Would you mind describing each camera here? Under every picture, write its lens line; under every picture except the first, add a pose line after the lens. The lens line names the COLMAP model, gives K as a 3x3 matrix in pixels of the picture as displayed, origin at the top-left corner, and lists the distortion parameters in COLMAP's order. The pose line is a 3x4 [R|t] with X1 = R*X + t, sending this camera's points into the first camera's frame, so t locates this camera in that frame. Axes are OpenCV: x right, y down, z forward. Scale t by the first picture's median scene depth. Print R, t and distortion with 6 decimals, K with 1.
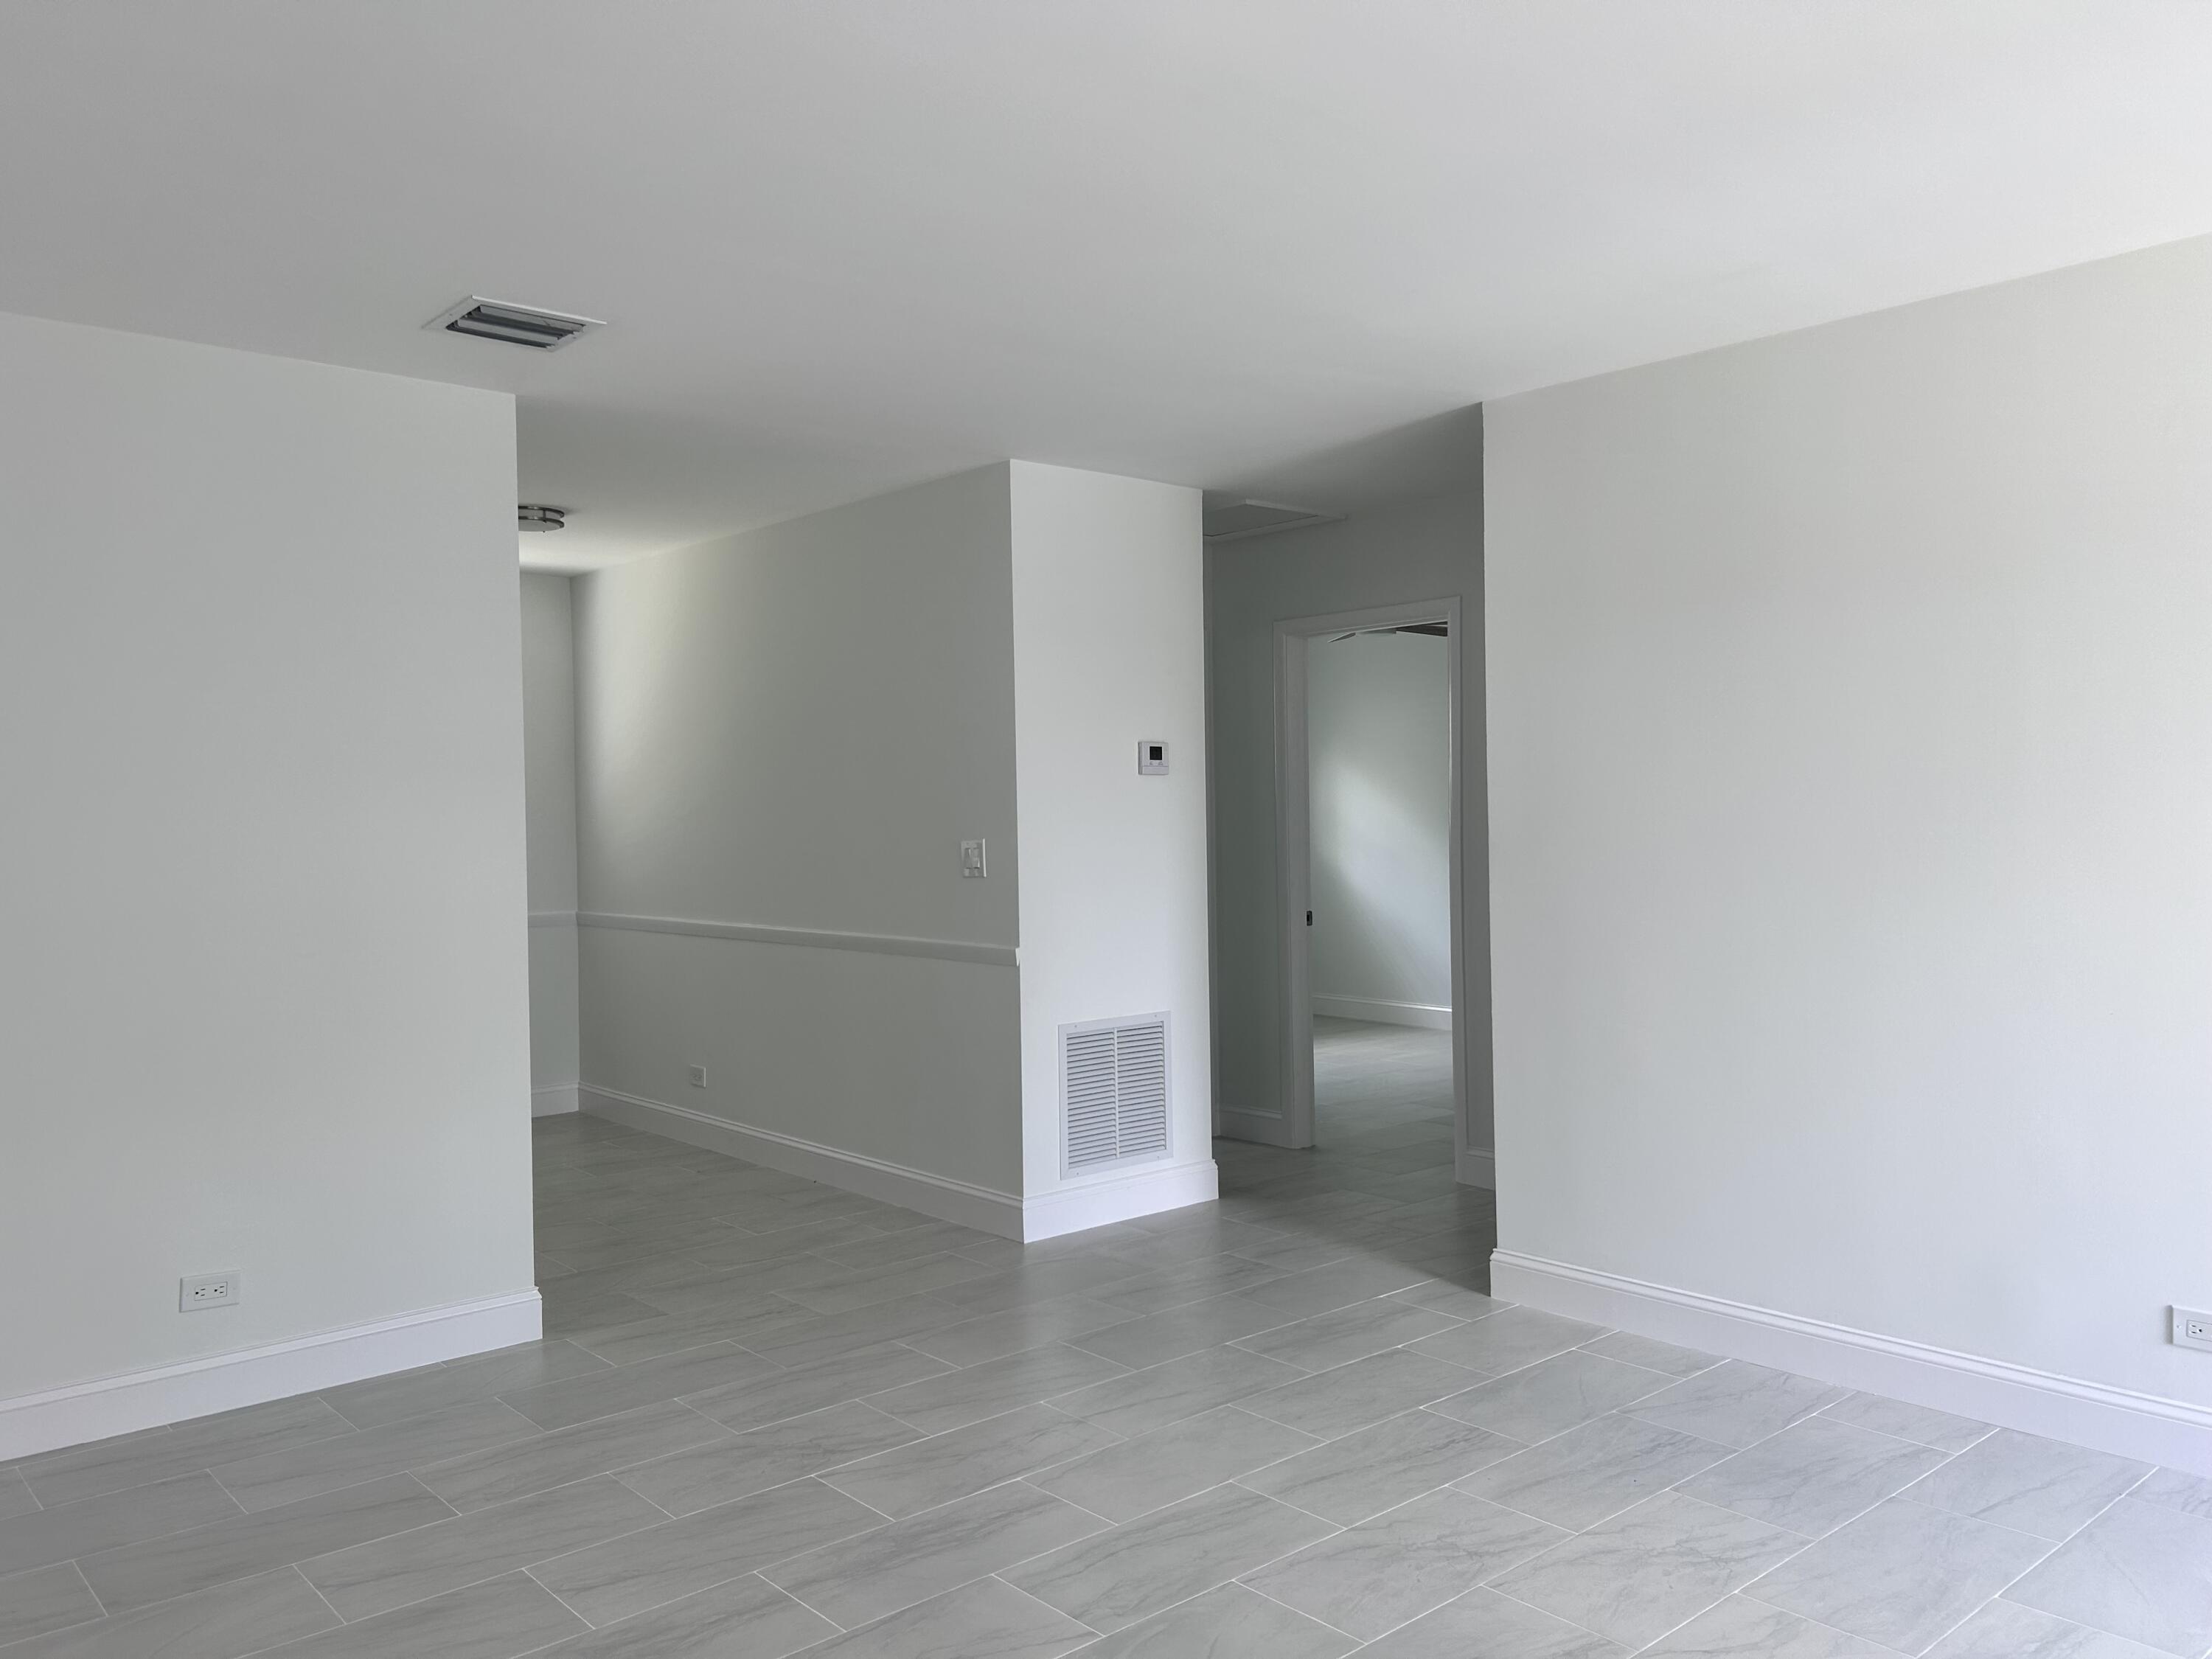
lens RADIAL K [[1679.8, 0, 1106.3], [0, 1679.8, 829.0], [0, 0, 1]] dist [0.000388, 0.000337]
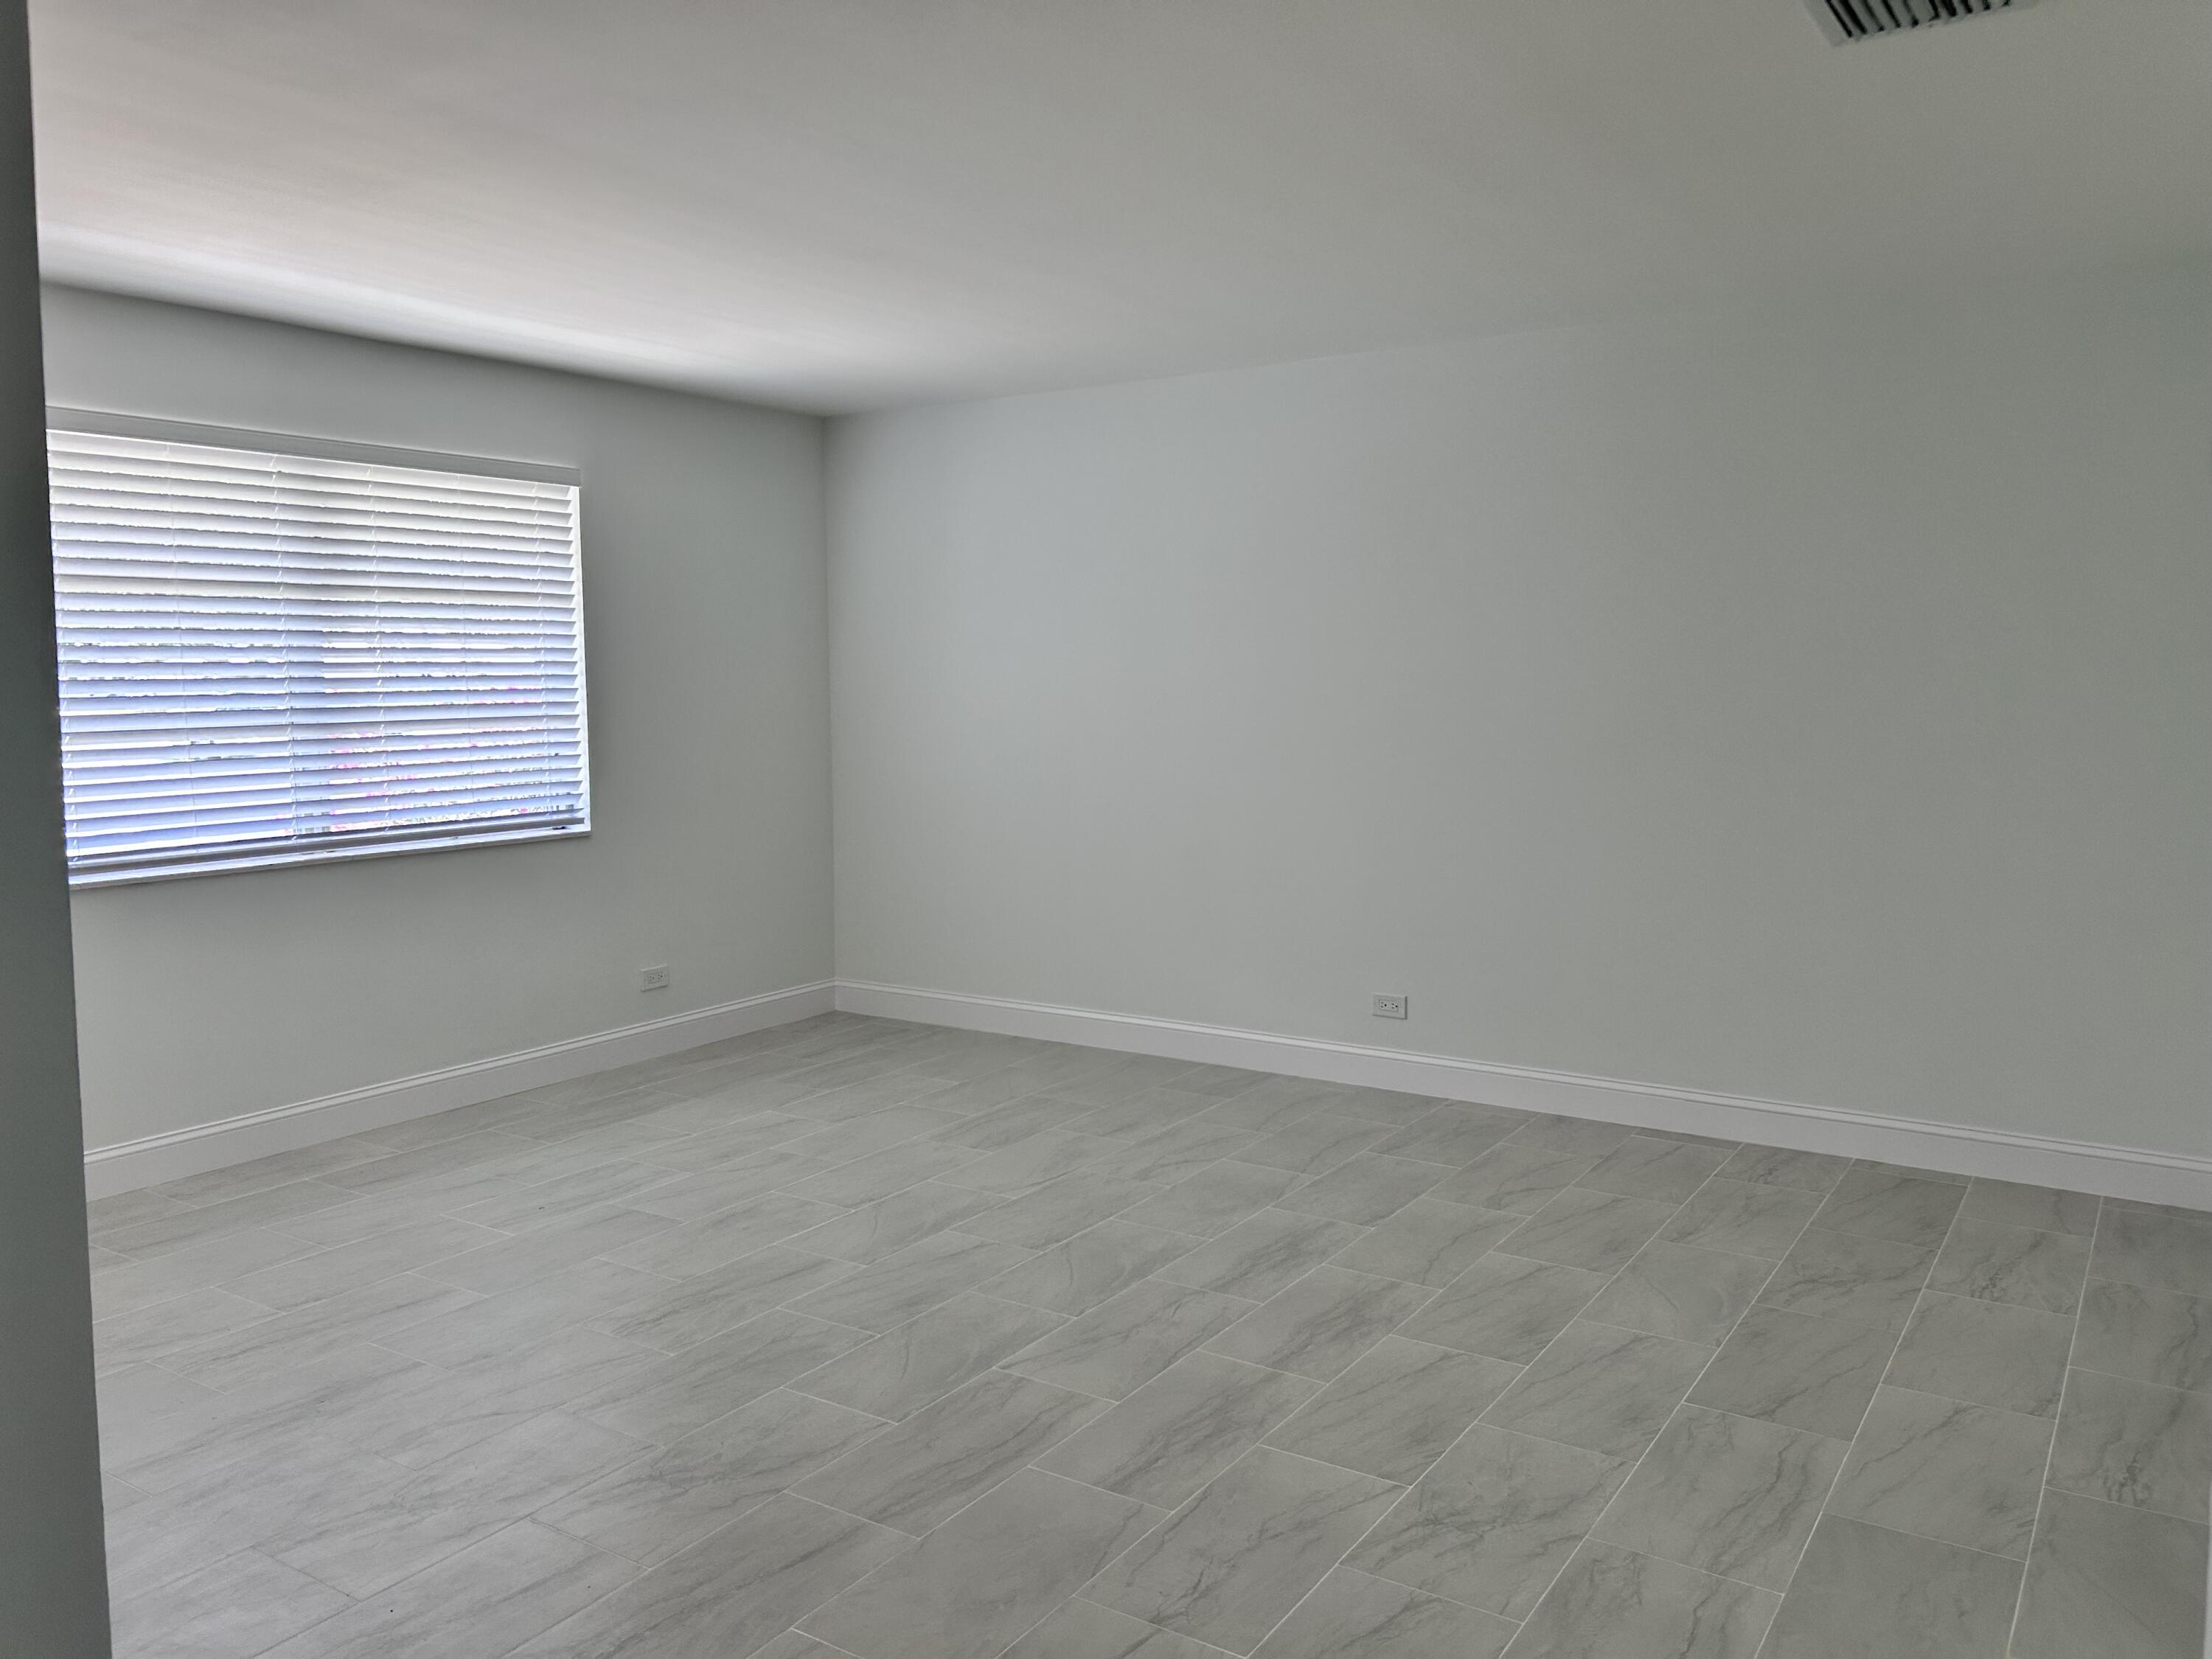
lens RADIAL K [[1679.8, 0, 1105.7], [0, 1679.8, 829.4], [0, 0, 1]] dist [0.000388, 0.000337]
pose [[-0.963644, 0.046560, -0.263103, 0.201633], [0.018261, 0.993874, 0.108997, -0.045836], [0.266566, 0.100230, -0.958591, 1.926664]]
